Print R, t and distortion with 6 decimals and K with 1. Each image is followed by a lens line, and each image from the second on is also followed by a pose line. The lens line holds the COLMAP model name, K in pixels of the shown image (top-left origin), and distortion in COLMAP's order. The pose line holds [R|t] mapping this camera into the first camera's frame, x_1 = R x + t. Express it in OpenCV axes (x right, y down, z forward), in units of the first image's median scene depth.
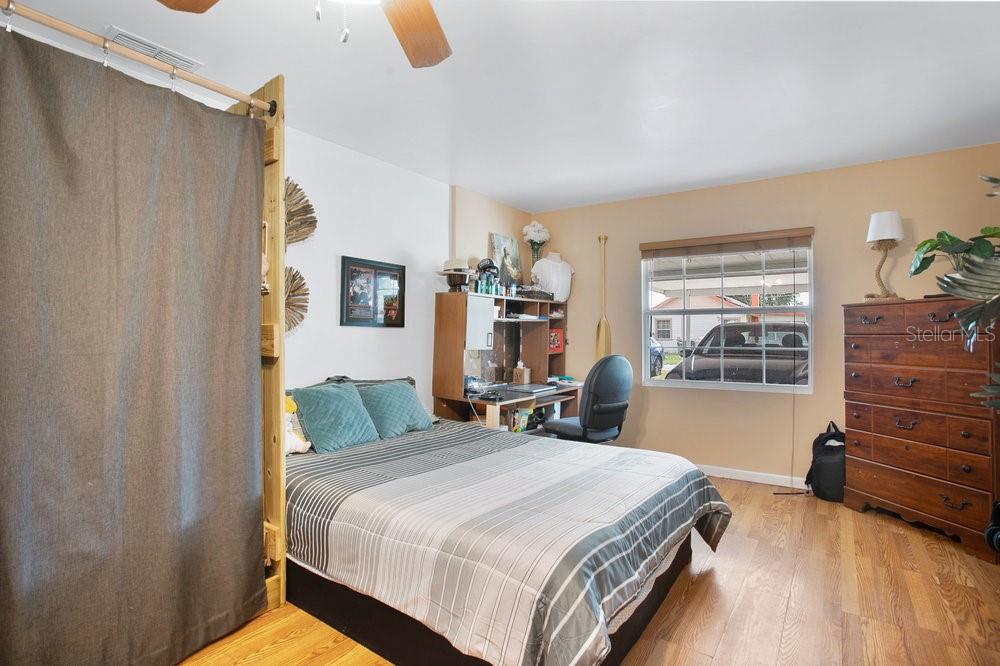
lens RADIAL K [[495.4, 0, 493.4], [0, 495.4, 332.6], [0, 0, 1]] dist [-0.061680, 0.024694]
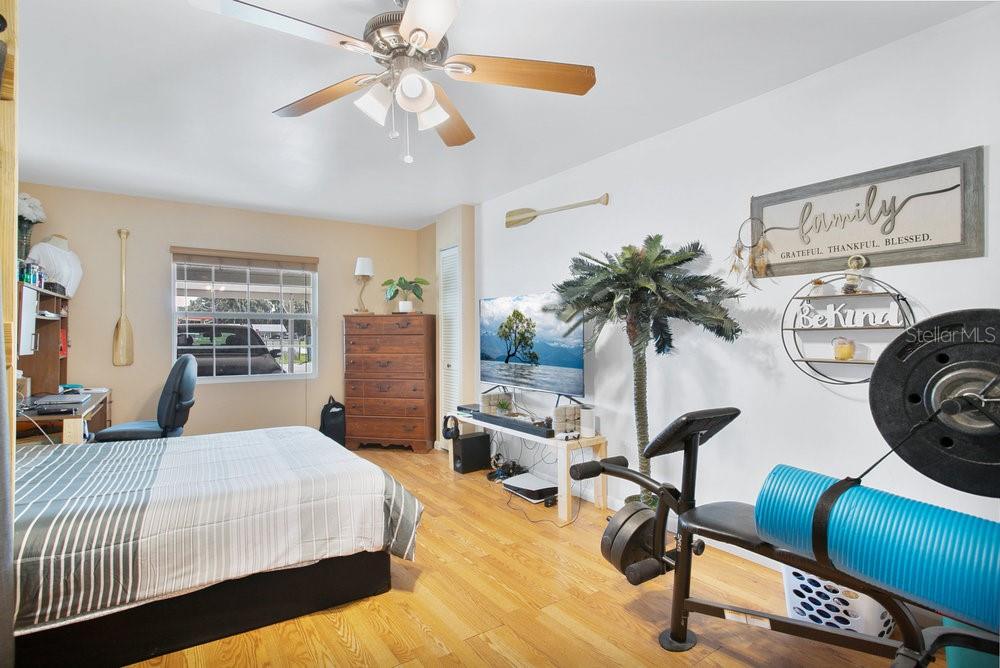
lens RADIAL K [[495.4, 0, 493.4], [0, 495.4, 333.6], [0, 0, 1]] dist [-0.061680, 0.024694]
pose [[0.351324, 0.001086, 0.936253, -0.504277], [-0.003372, 0.999994, 0.000106, -0.002487], [-0.936248, -0.003194, 0.351326, 0.030462]]
